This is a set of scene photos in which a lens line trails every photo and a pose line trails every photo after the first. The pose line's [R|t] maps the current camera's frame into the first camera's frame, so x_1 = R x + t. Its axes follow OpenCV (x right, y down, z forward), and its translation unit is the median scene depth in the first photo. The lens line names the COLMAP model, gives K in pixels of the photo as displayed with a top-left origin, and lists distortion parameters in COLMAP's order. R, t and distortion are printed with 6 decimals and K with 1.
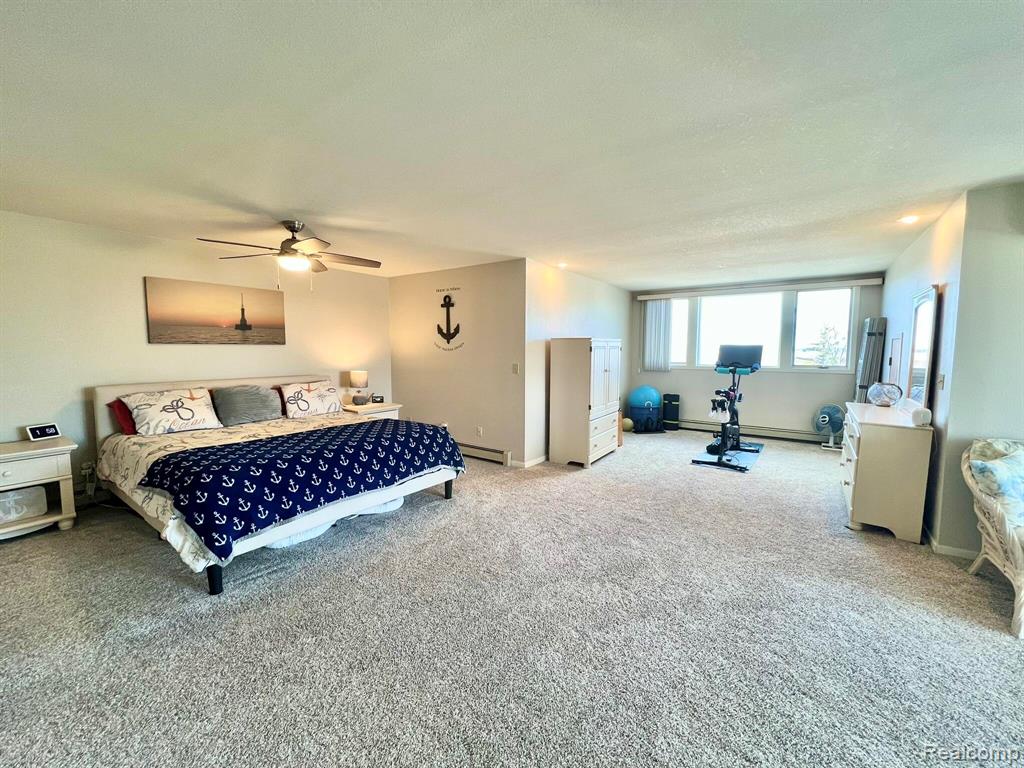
lens RADIAL K [[409.5, 0, 513.1], [0, 409.5, 379.6], [0, 0, 1]] dist [-0.002117, 0.000161]
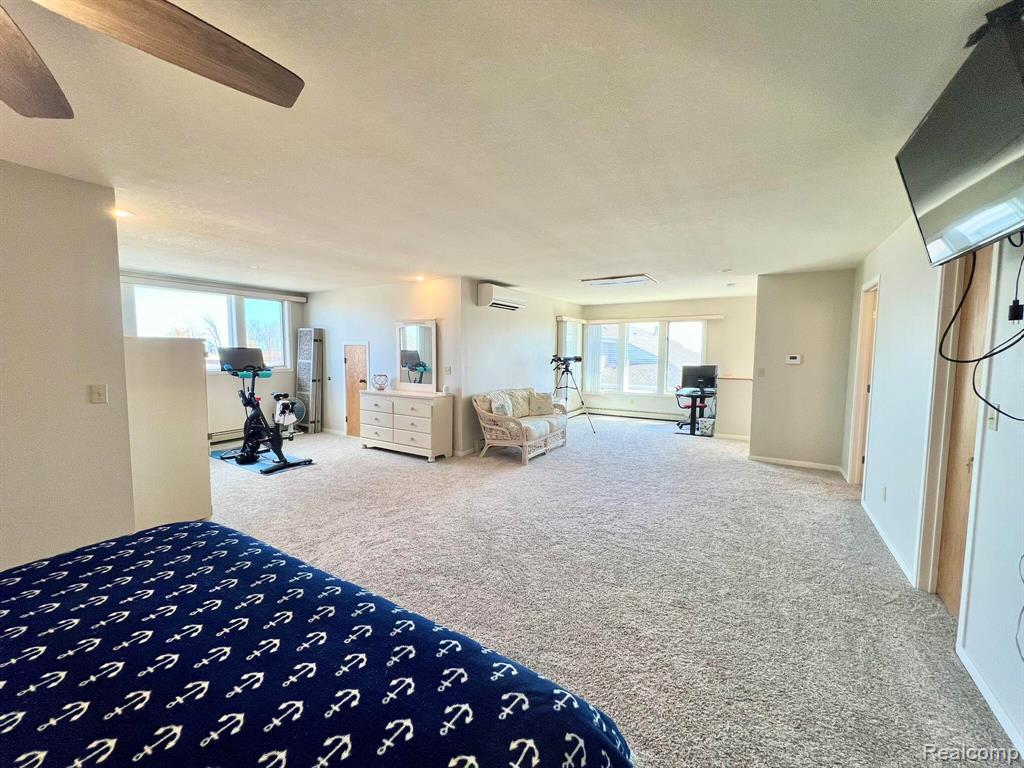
lens RADIAL K [[409.5, 0, 511.1], [0, 409.5, 384.0], [0, 0, 1]] dist [-0.002117, 0.000161]
pose [[-0.069934, -0.081566, 0.994211, -0.611885], [0.066852, 0.994028, 0.086254, -0.054131], [-0.995309, 0.072497, -0.064063, 0.573365]]
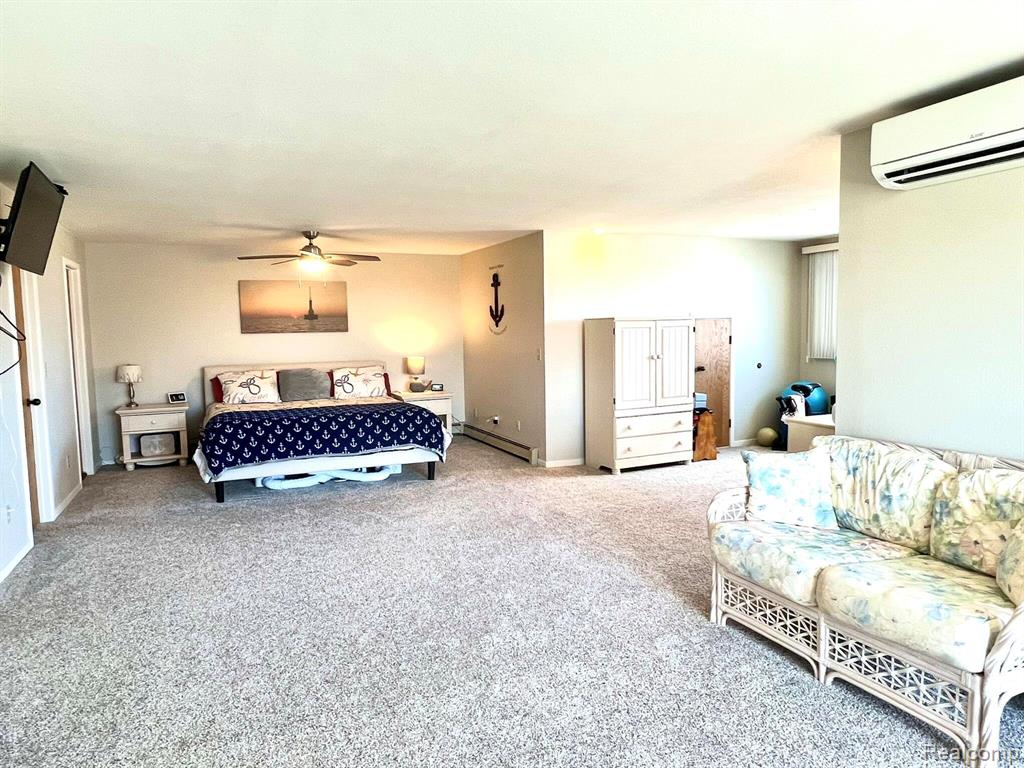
lens RADIAL K [[656.3, 0, 511.3], [0, 656.3, 386.3], [0, 0, 1]] dist [-0.000243, -0.000222]
pose [[0.863562, 0.025958, -0.503573, 0.756399], [-0.018339, 0.999630, 0.020081, 0.016138], [0.503908, -0.008107, 0.863719, -0.291161]]
